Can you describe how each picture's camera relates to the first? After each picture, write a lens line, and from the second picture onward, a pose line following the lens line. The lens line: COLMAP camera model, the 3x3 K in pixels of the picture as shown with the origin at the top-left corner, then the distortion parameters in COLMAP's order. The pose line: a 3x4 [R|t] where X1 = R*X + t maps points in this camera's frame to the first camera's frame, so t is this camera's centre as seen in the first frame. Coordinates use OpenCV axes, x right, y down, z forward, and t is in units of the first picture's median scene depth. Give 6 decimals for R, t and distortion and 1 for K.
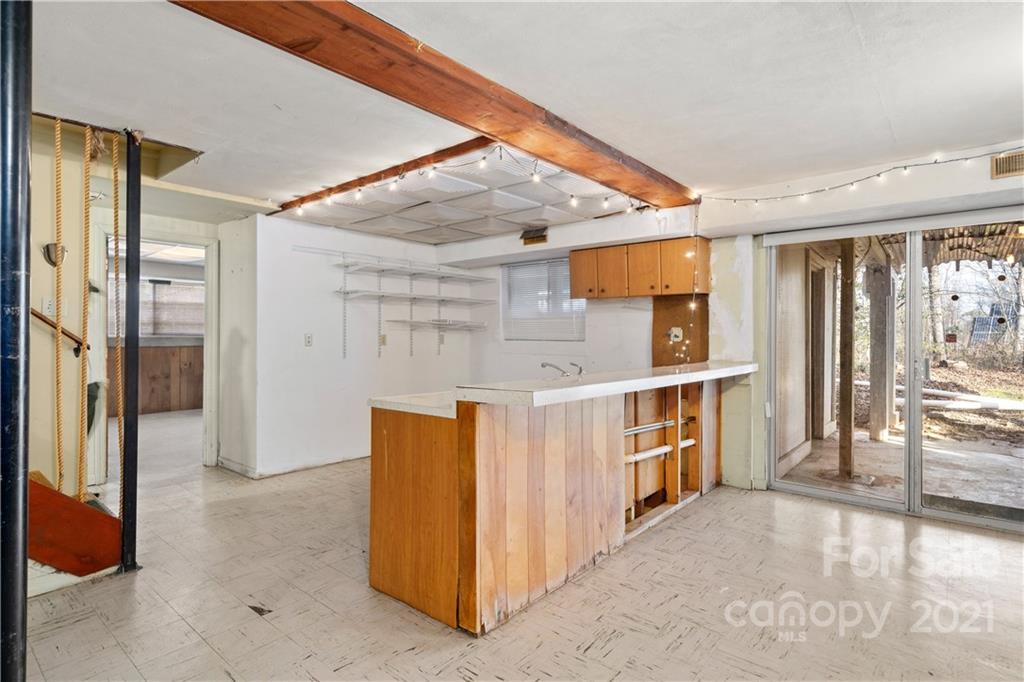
lens RADIAL K [[528.8, 0, 512.0], [0, 528.8, 337.3], [0, 0, 1]] dist [0.001365, 0.000141]
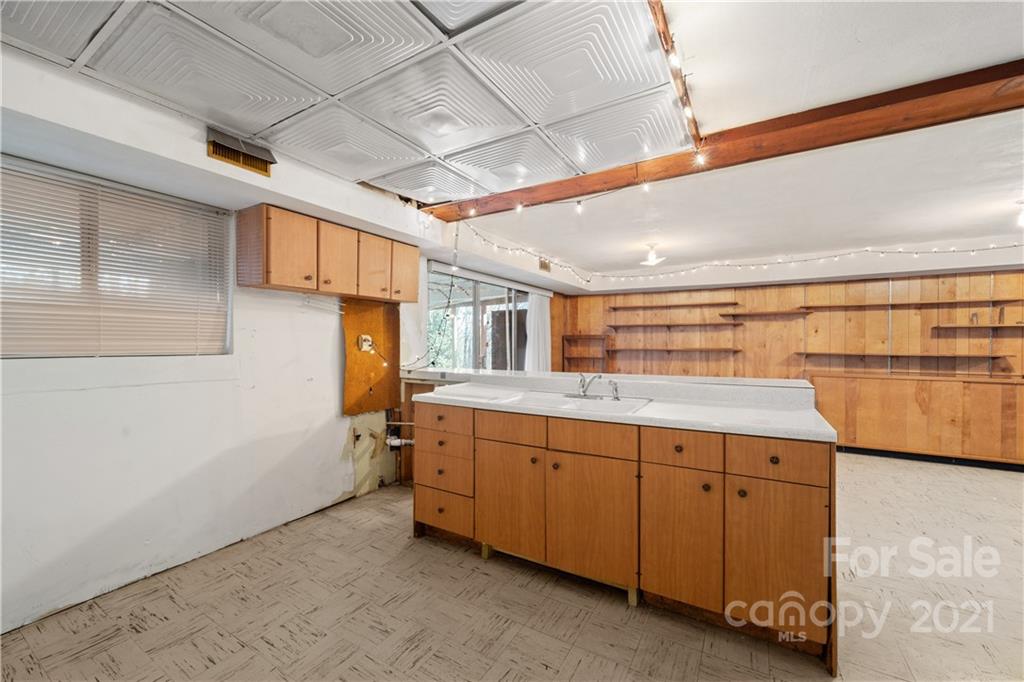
lens RADIAL K [[410.6, 0, 509.7], [0, 410.6, 342.9], [0, 0, 1]] dist [-0.002620, 0.000153]
pose [[-0.150085, -0.001361, 0.988672, -0.821146], [0.003476, 0.999992, 0.001904, -0.010689], [-0.988667, 0.003723, -0.150079, 1.657940]]
